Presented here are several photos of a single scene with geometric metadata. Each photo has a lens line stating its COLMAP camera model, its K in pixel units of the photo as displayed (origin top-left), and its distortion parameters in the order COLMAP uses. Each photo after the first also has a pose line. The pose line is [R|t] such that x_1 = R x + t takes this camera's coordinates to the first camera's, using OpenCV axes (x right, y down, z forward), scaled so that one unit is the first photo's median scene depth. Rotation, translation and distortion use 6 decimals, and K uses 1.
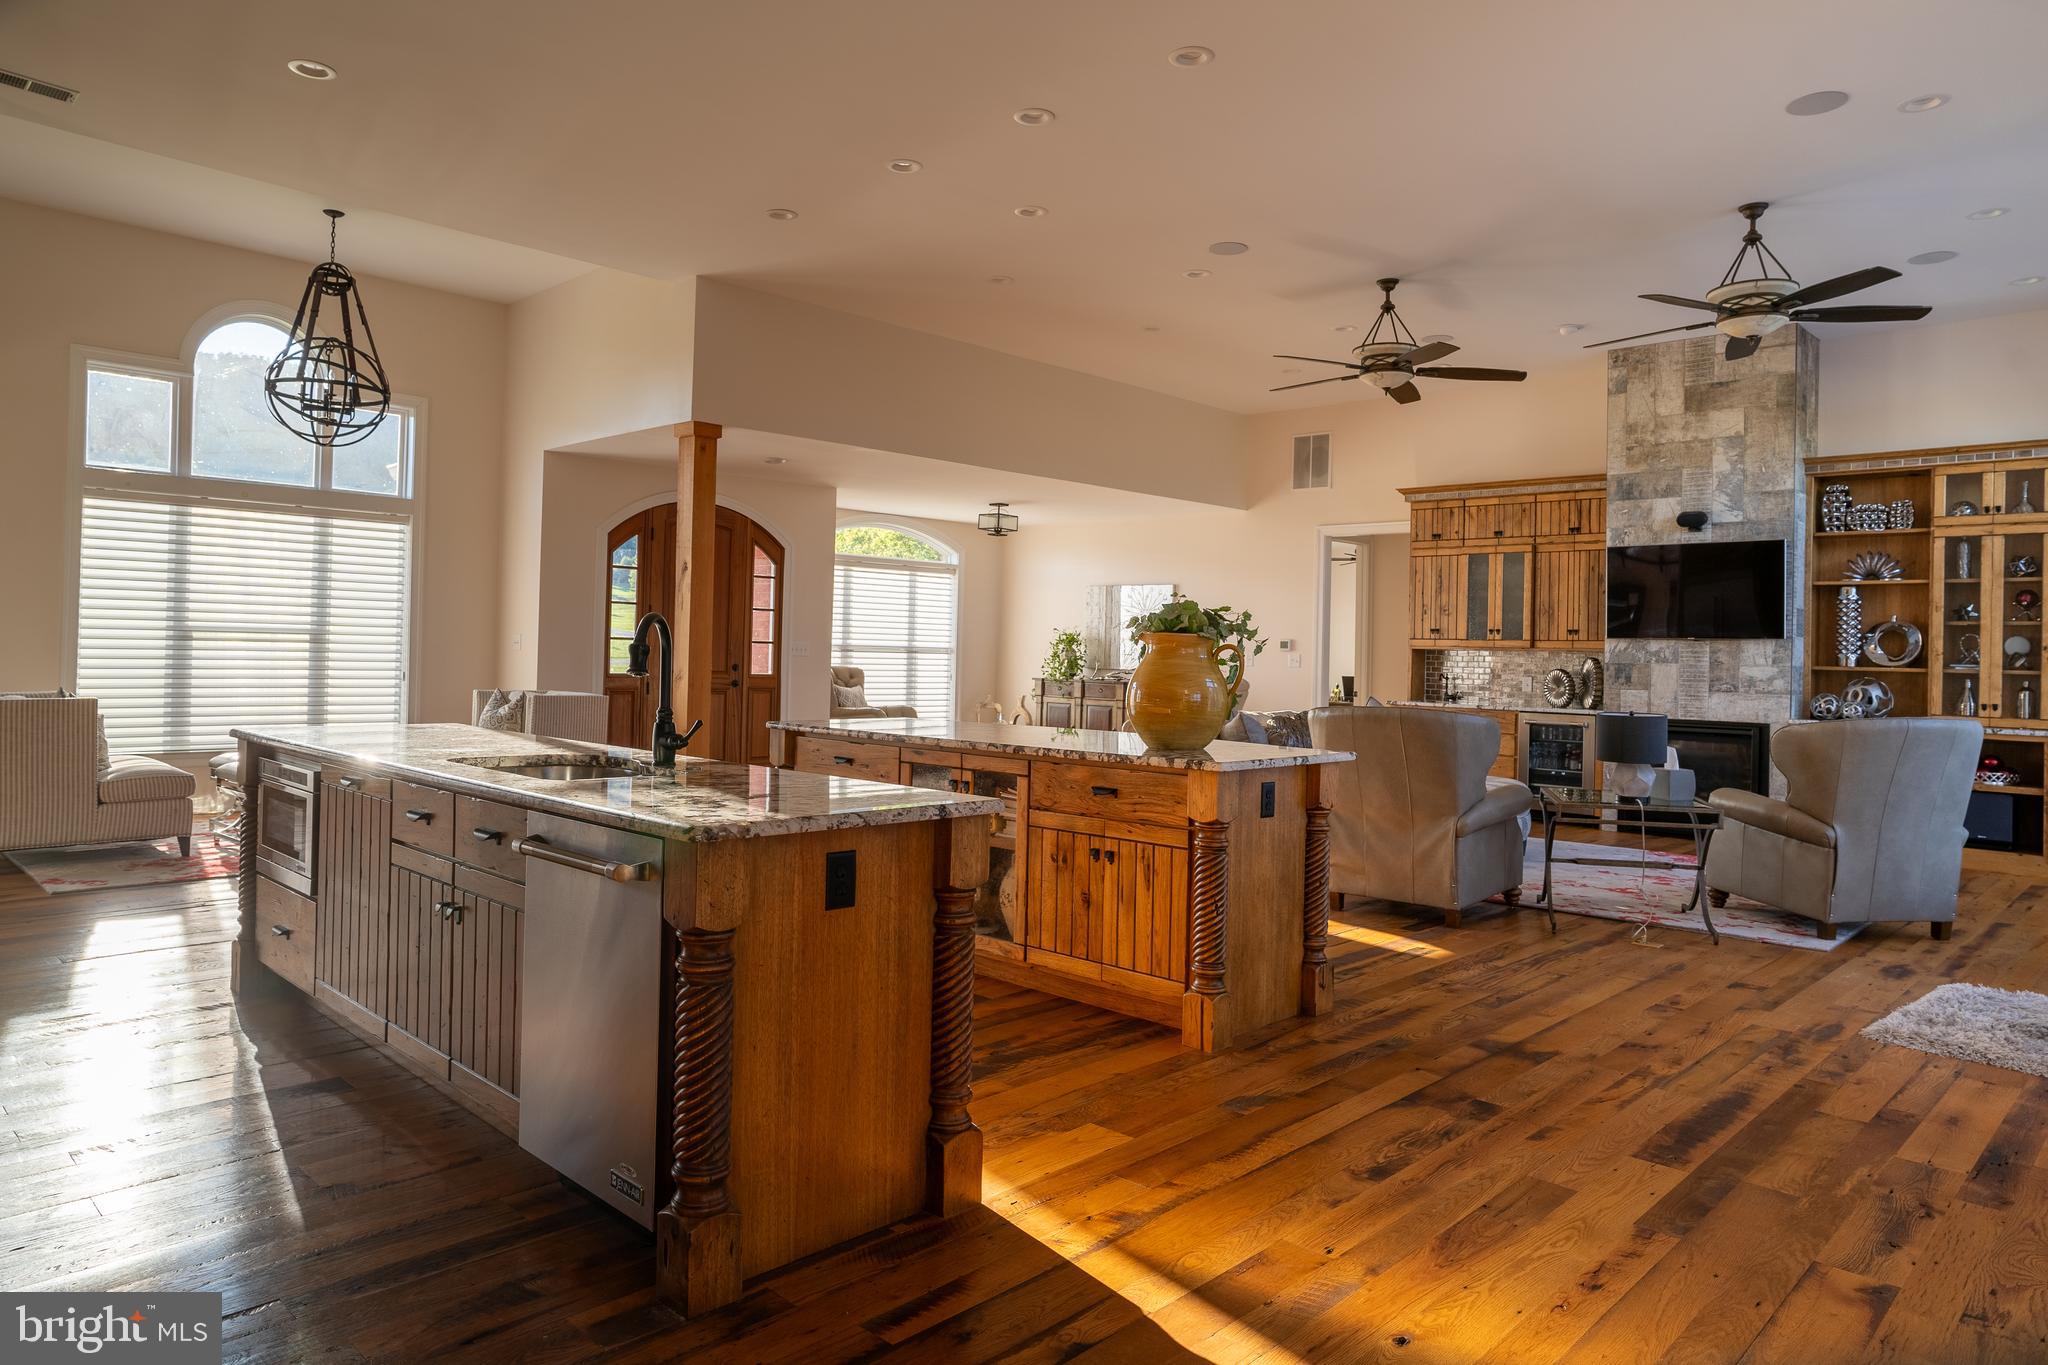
lens RADIAL K [[1280.3, 0, 1028.3], [0, 1280.3, 643.7], [0, 0, 1]] dist [-0.056079, 0.051527]
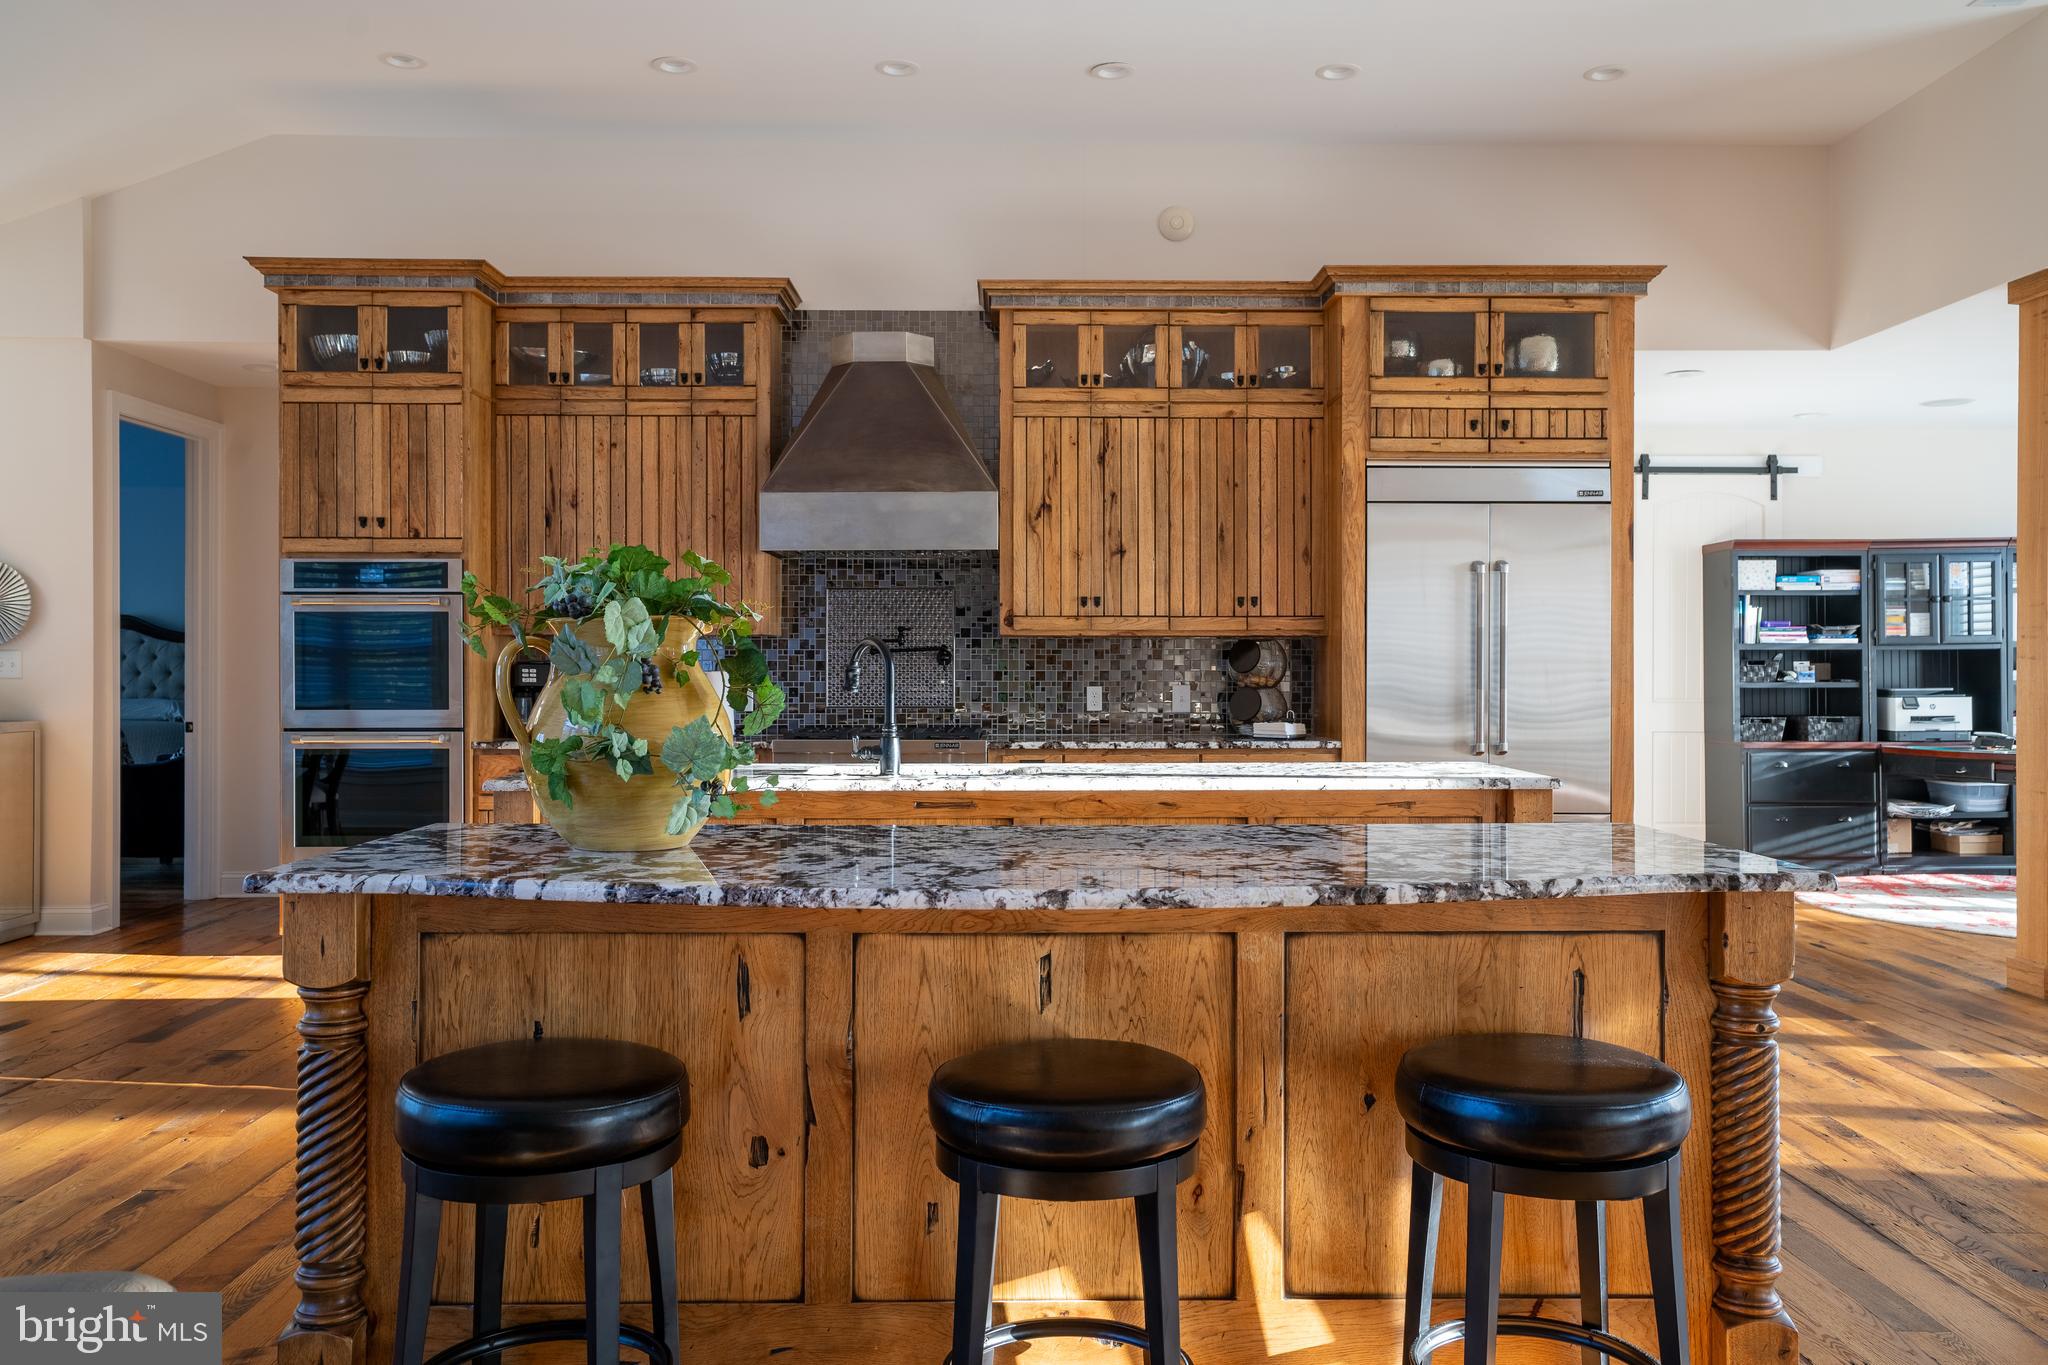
lens RADIAL K [[1594.4, 0, 1032.8], [0, 1594.4, 674.4], [0, 0, 1]] dist [-0.009096, 0.080097]
pose [[-0.700092, -0.020263, -0.713766, 0.225003], [-0.011446, 0.999787, -0.017156, 0.011427], [0.713961, -0.003841, -0.700175, 0.769605]]
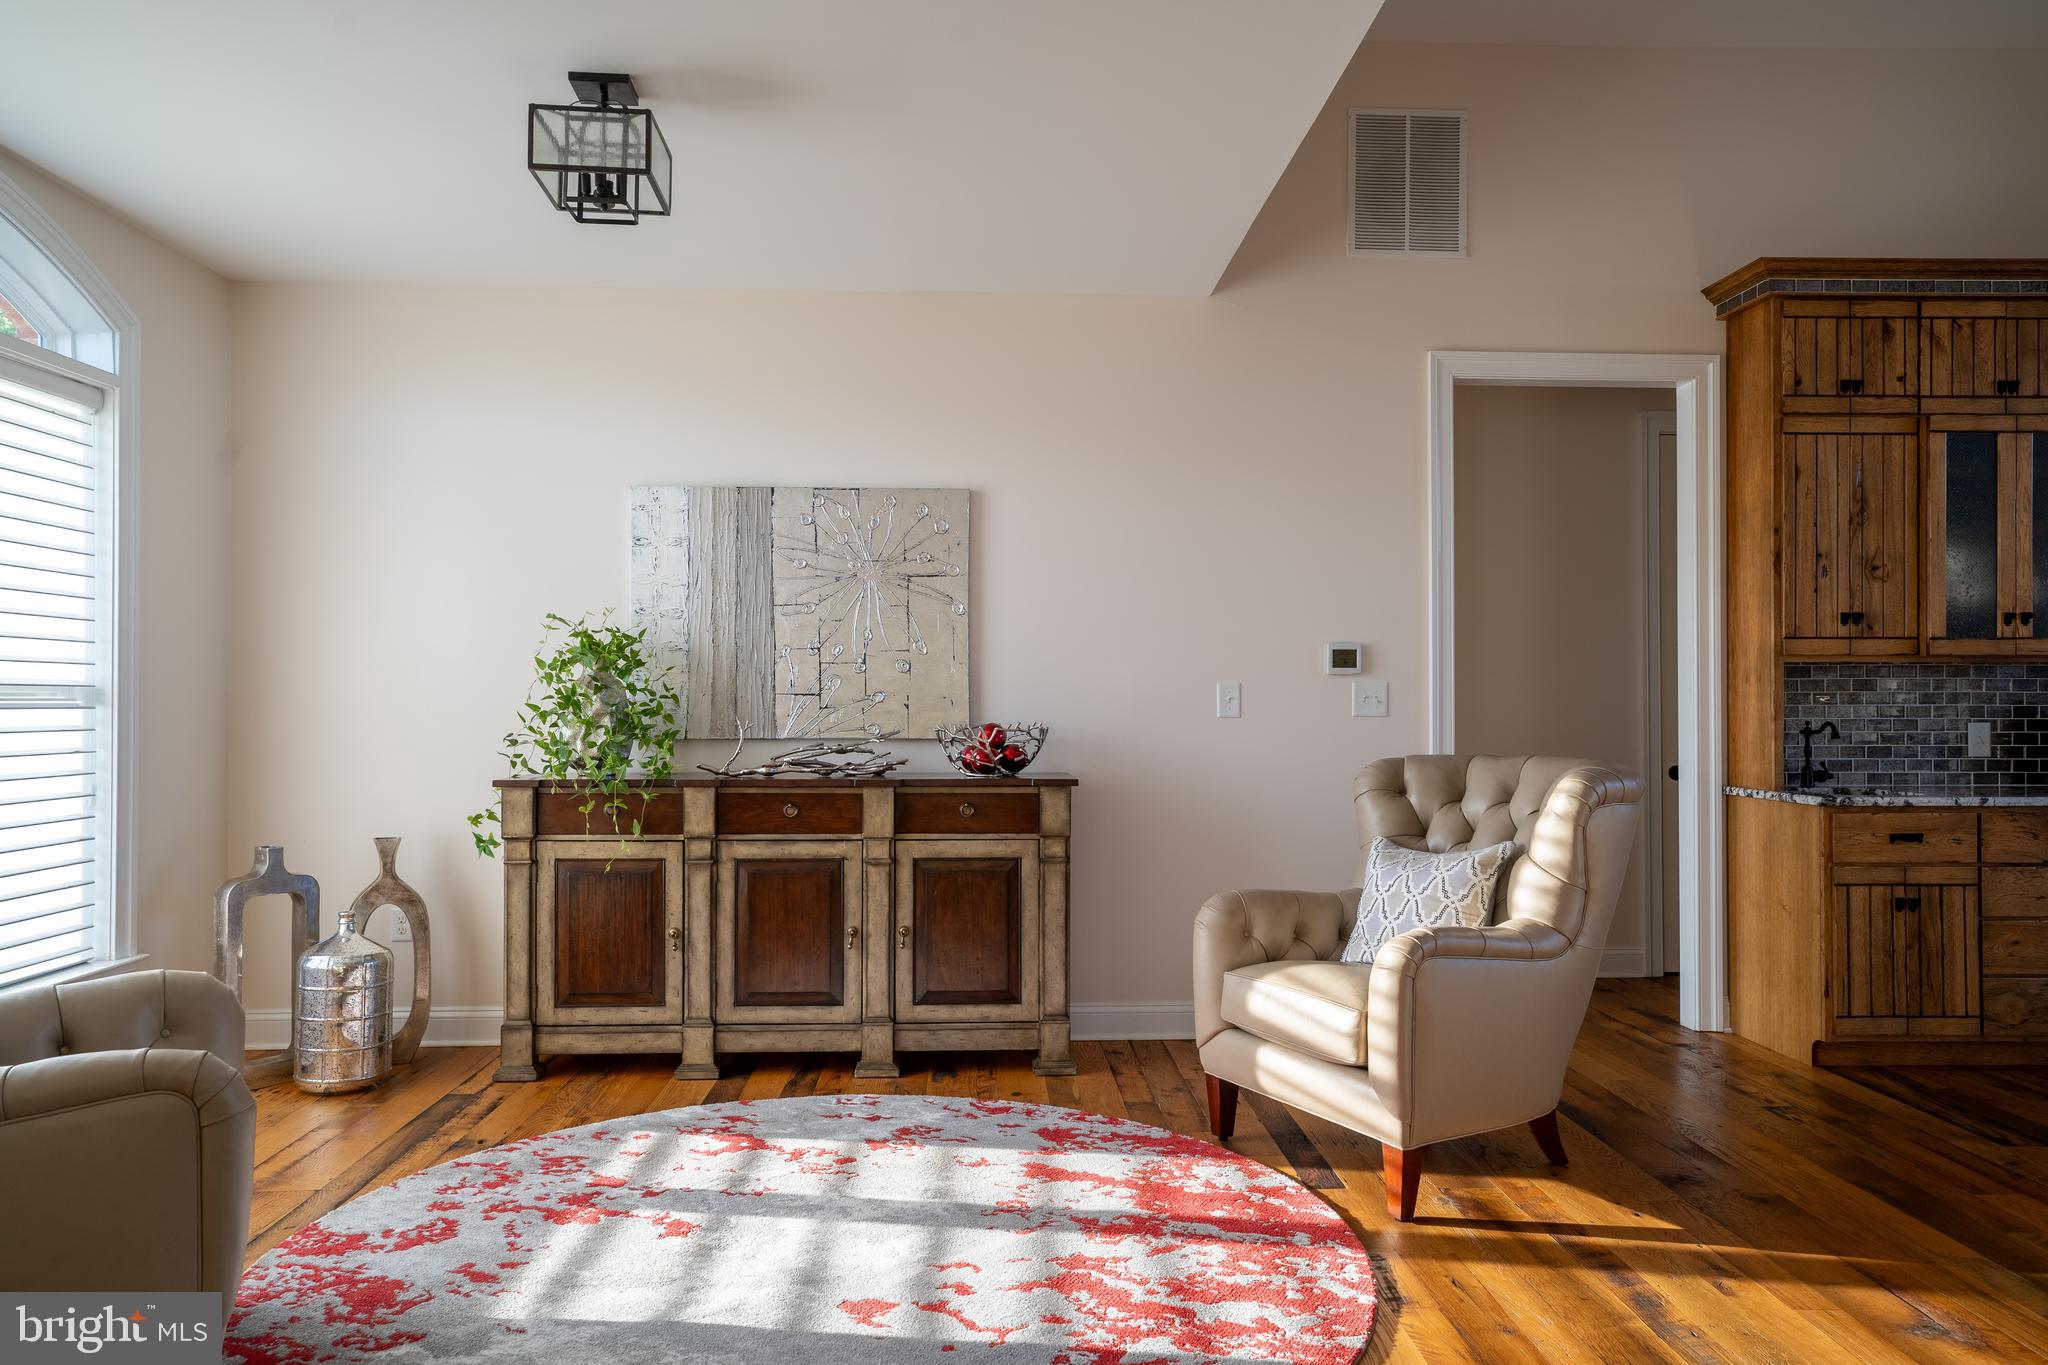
lens RADIAL K [[1449.1, 0, 1033.1], [0, 1449.1, 684.3], [0, 0, 1]] dist [-0.022889, 0.063275]
pose [[0.680904, -0.016449, 0.732188, -0.233903], [0.011988, 0.999864, 0.011314, 0.003314], [-0.732274, 0.001074, 0.681009, 1.032754]]
